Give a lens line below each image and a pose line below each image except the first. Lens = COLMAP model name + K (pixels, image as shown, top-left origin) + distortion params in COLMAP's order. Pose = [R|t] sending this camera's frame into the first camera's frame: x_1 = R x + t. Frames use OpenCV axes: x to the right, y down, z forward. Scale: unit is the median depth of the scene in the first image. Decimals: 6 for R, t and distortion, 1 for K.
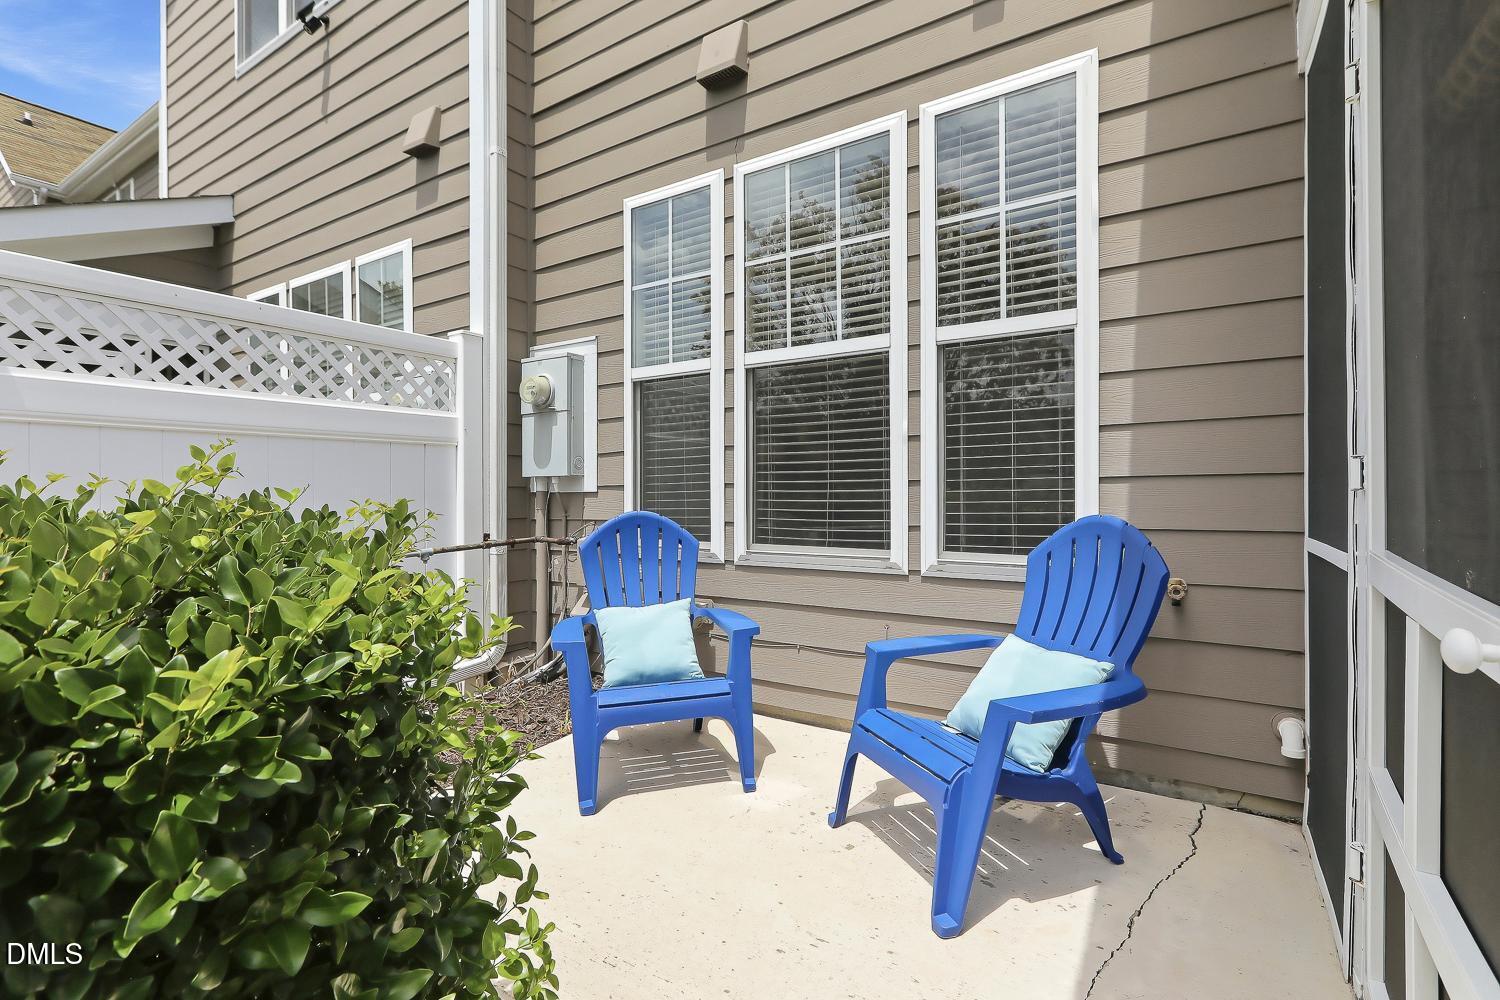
lens RADIAL K [[673.6, 0, 720.6], [0, 673.6, 486.0], [0, 0, 1]] dist [-0.002105, -0.000283]
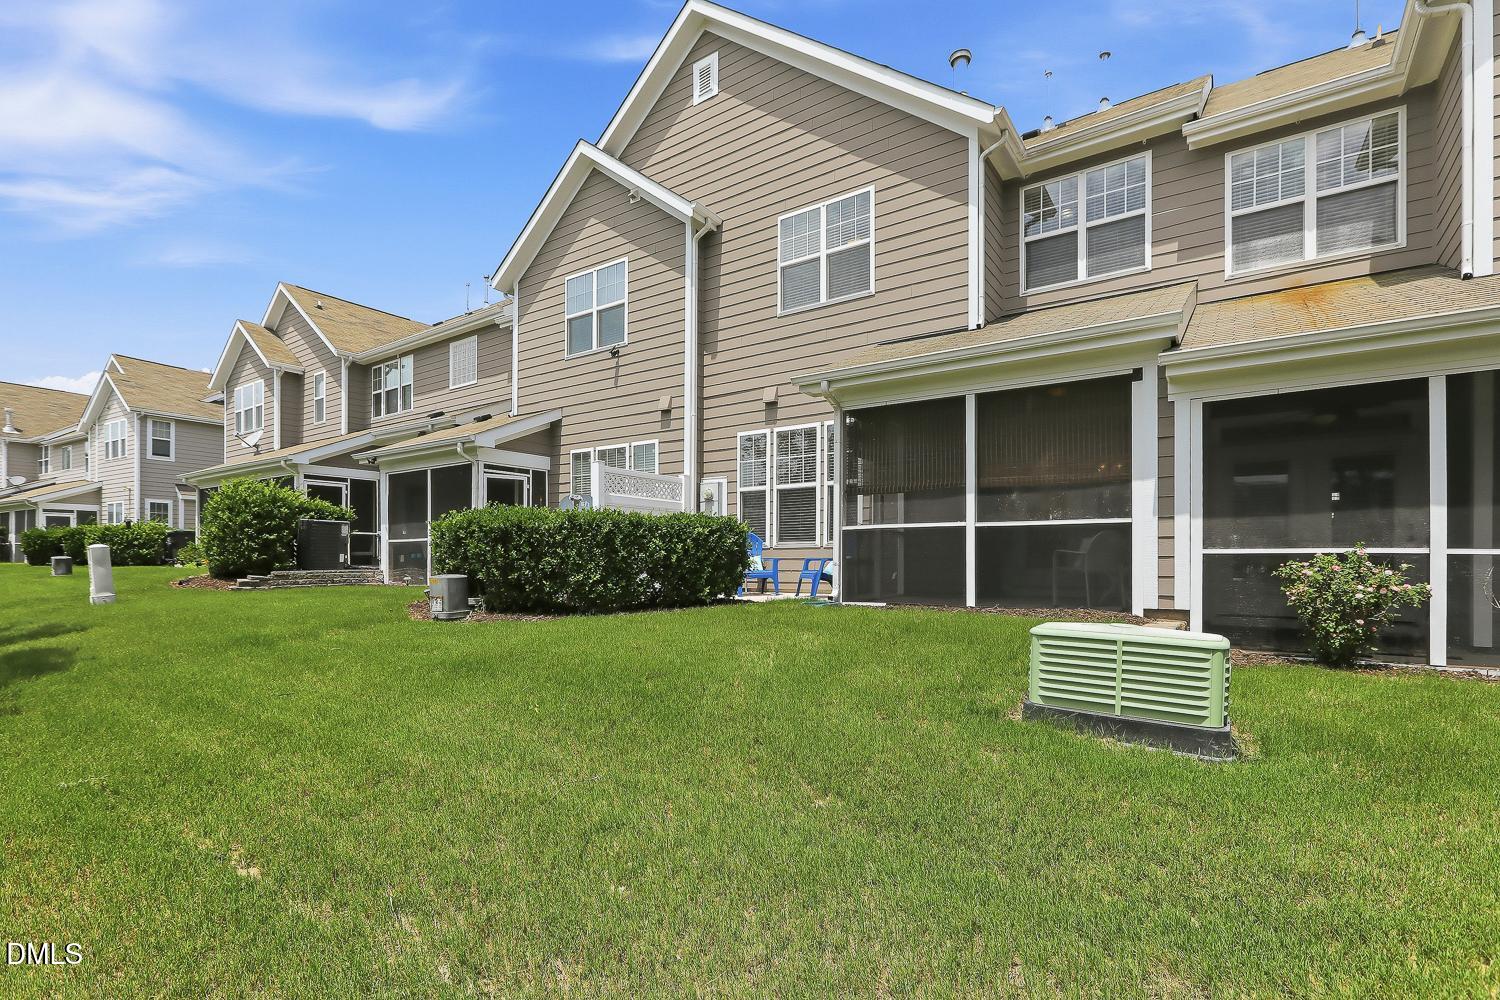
lens RADIAL K [[708.0, 0, 732.2], [0, 708.0, 557.4], [0, 0, 1]] dist [-0.006749, 0.003754]
pose [[0.999827, 0.005177, -0.017846, -0.122156], [-0.005219, 0.999984, -0.002329, 0.176657], [0.017834, 0.002422, 0.999838, -2.580239]]
